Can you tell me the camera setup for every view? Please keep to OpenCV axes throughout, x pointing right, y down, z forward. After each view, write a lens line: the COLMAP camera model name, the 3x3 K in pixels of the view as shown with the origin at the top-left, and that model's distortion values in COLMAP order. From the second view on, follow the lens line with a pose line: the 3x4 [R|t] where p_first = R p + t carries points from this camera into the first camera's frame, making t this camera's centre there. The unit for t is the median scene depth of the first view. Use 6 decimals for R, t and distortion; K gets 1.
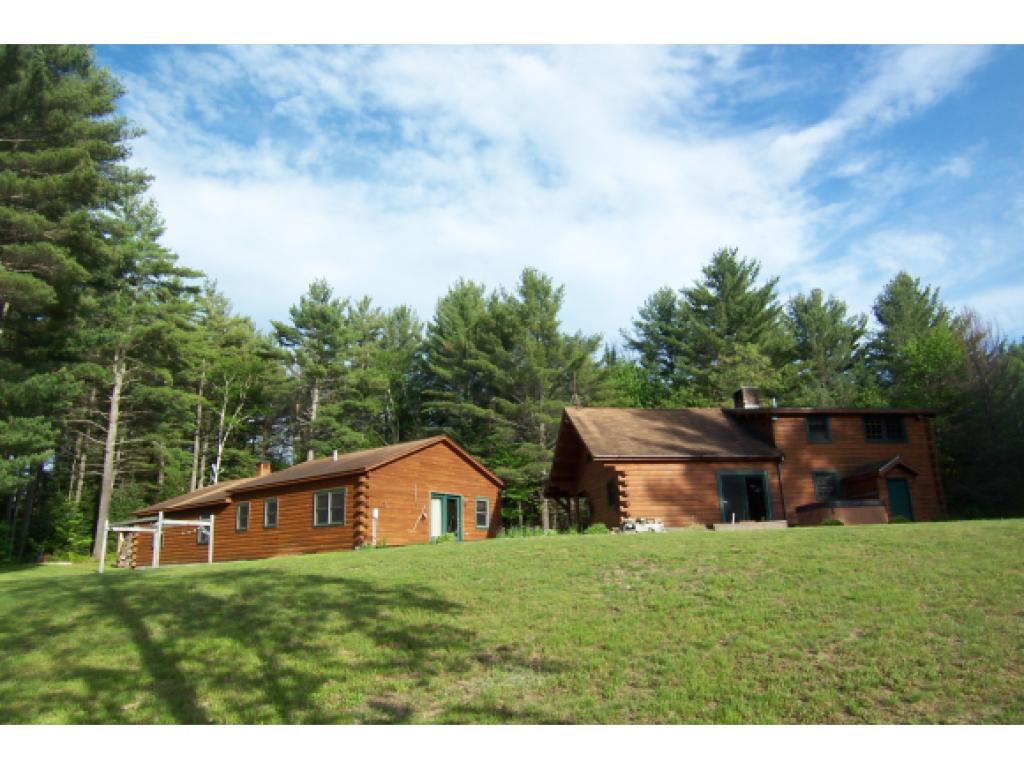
lens RADIAL K [[685.7, 0, 512.0], [0, 685.7, 384.5], [0, 0, 1]] dist [0.001114, 0.000238]
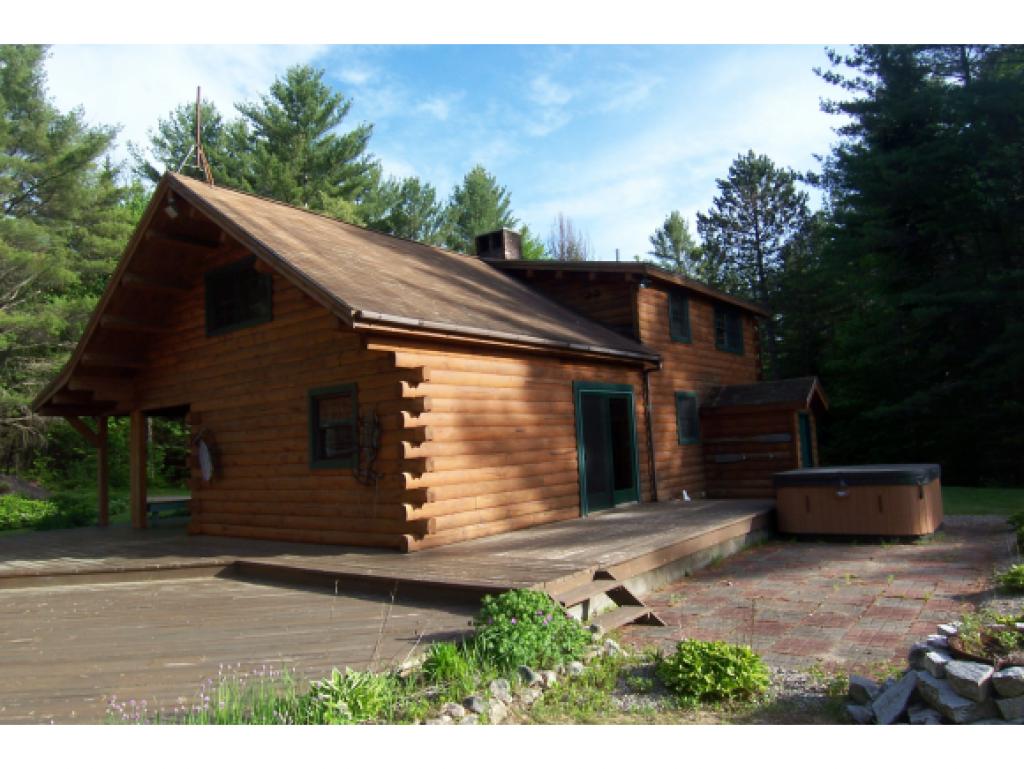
lens RADIAL K [[668.7, 0, 512.9], [0, 668.7, 412.4], [0, 0, 1]] dist [-0.061176, -0.000155]
pose [[0.709176, 0.028407, 0.704459, -0.015636], [-0.164331, 0.978327, 0.125980, 0.044916], [-0.685613, -0.205106, 0.698474, 0.335424]]
